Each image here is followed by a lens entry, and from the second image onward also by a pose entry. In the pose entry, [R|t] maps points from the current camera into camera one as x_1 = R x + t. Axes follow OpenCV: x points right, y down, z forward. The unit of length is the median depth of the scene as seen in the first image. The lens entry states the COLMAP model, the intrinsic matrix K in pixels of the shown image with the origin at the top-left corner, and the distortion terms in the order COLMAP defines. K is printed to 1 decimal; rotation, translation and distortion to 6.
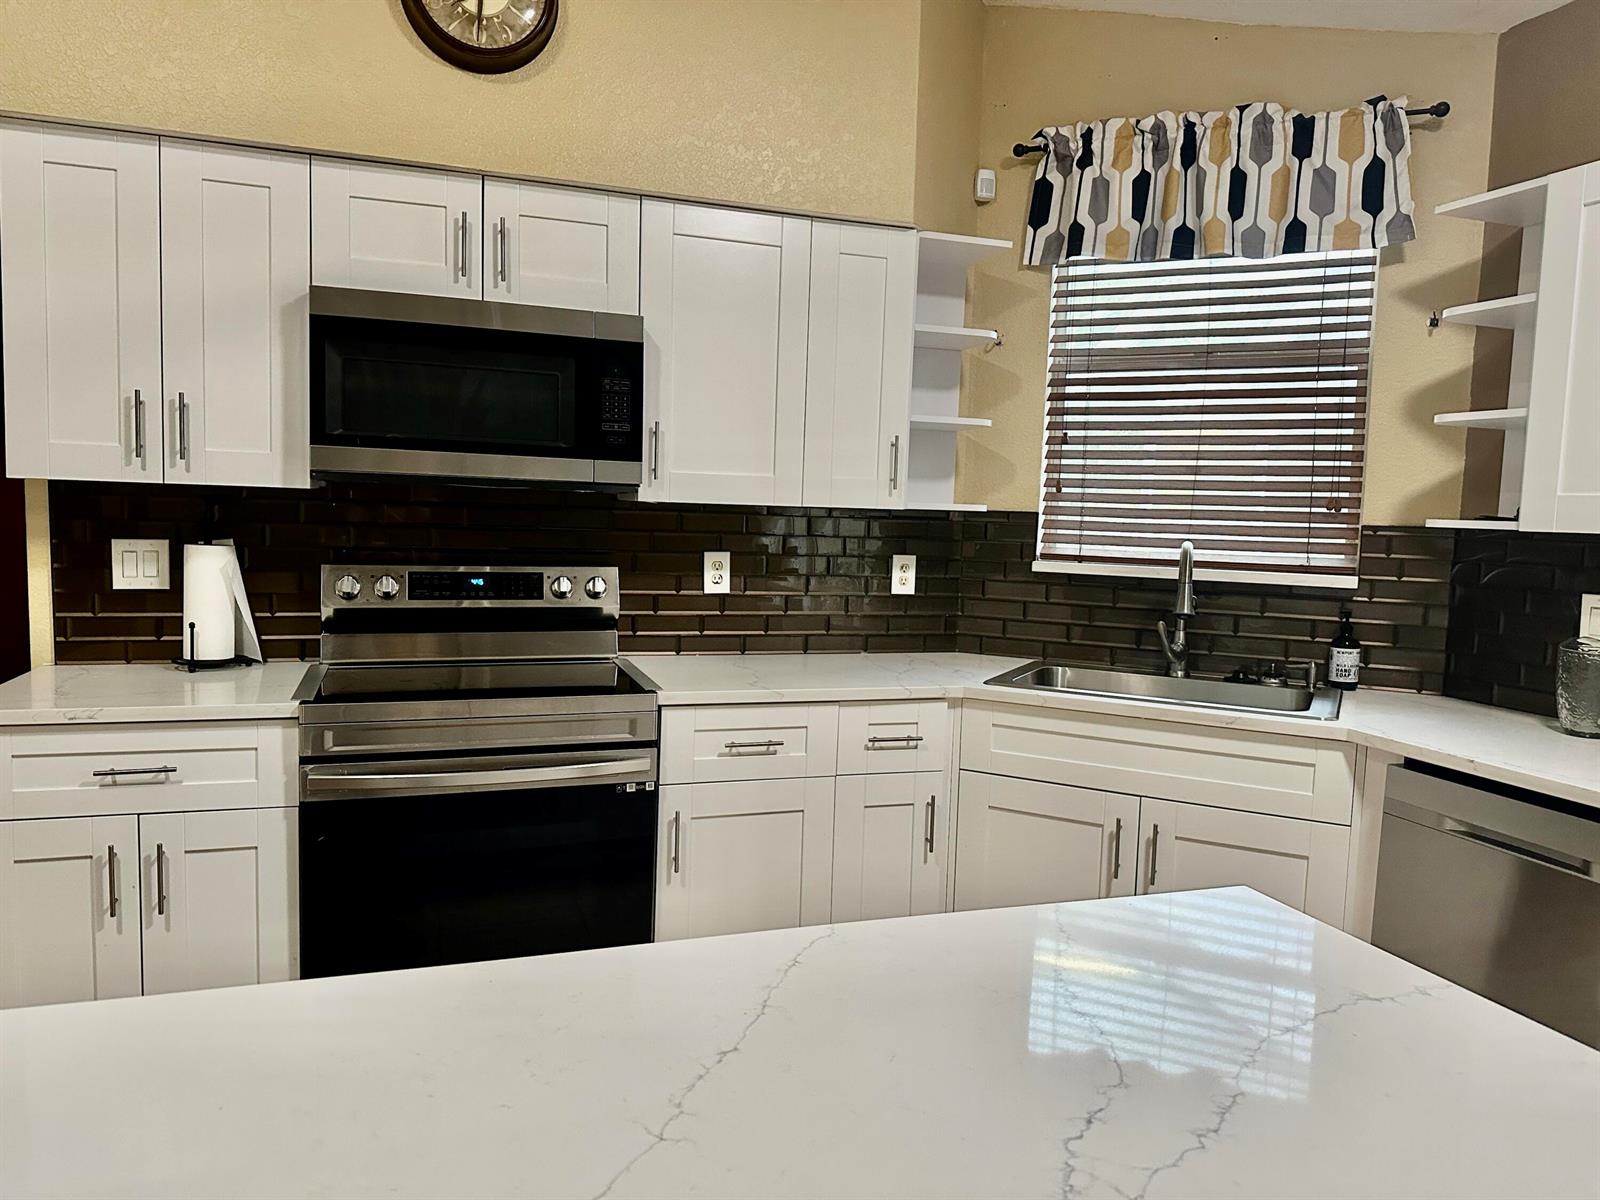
lens RADIAL K [[1096.5, 0, 800.0], [0, 1096.5, 600.0], [0, 0, 1]] dist [0.114075, -0.174447]
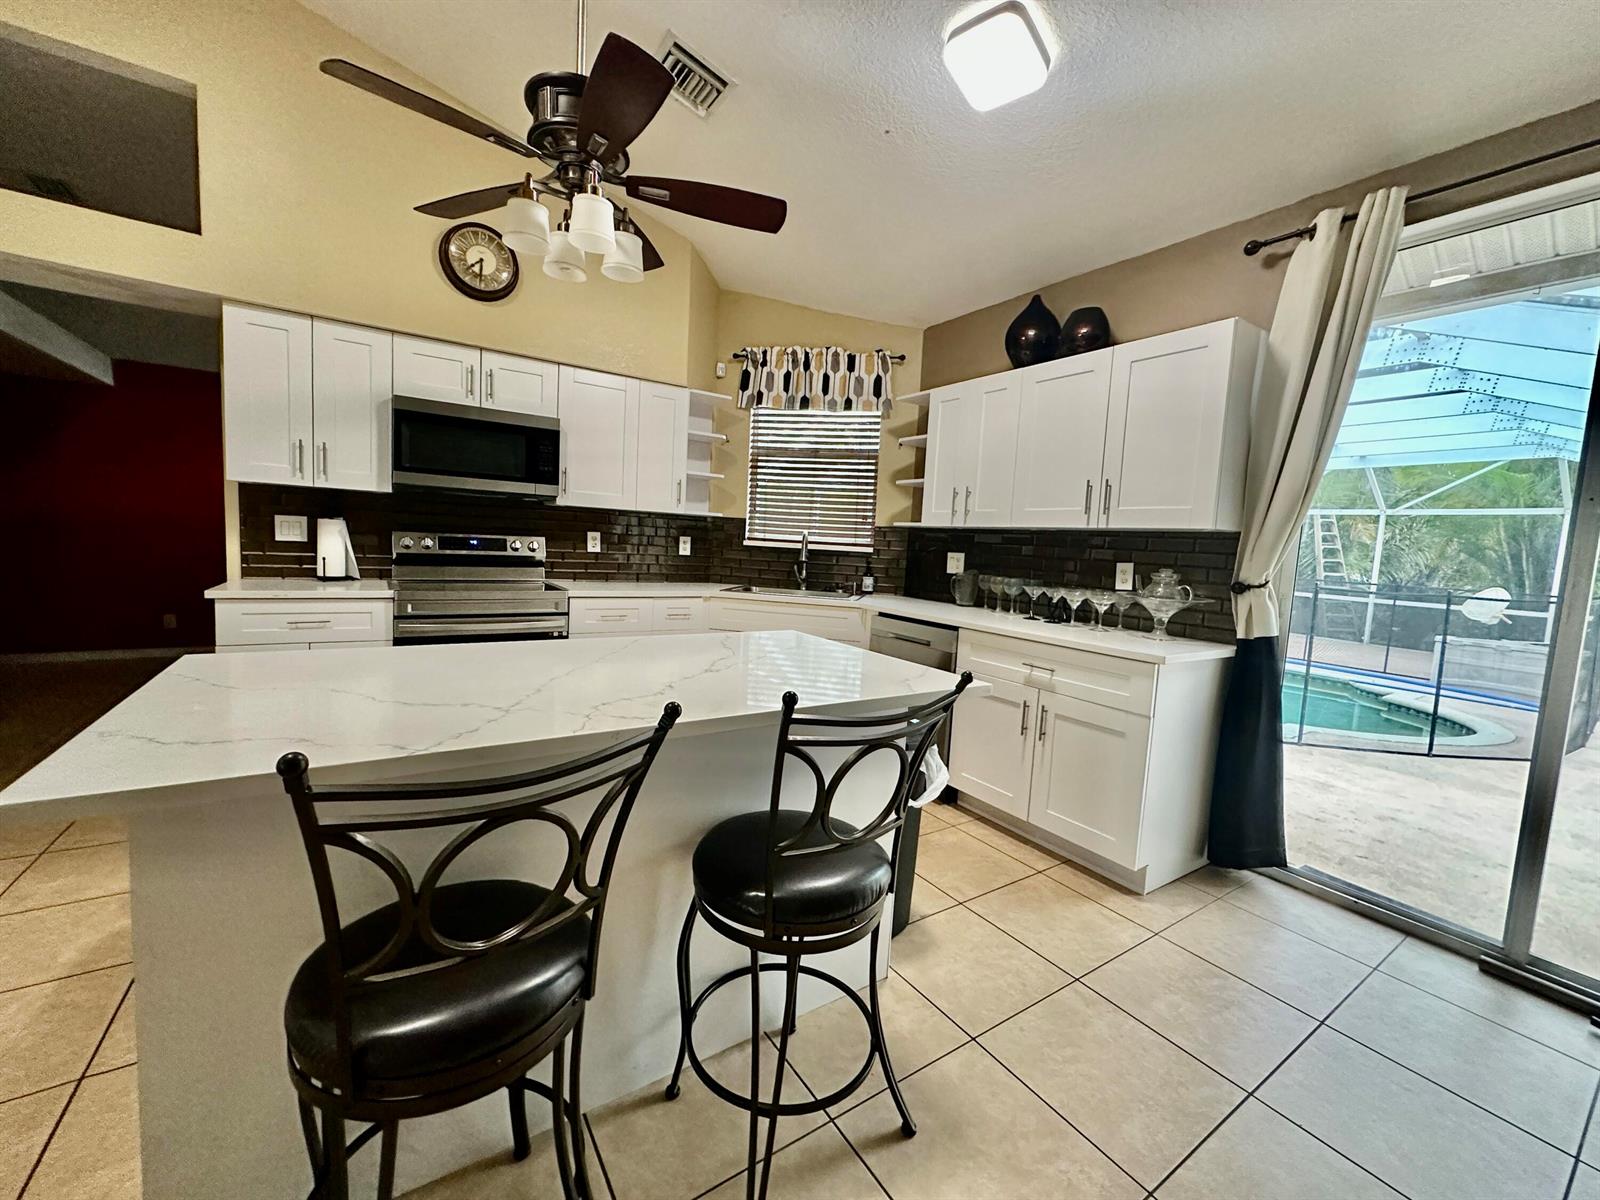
lens RADIAL K [[642.3, 0, 800.0], [0, 642.3, 600.0], [0, 0, 1]] dist [-0.002441, -0.000148]
pose [[0.968667, -0.001817, 0.248357, 0.000846], [-0.002142, 0.999875, 0.015672, 0.071095], [-0.248354, -0.015713, 0.968542, -0.309938]]
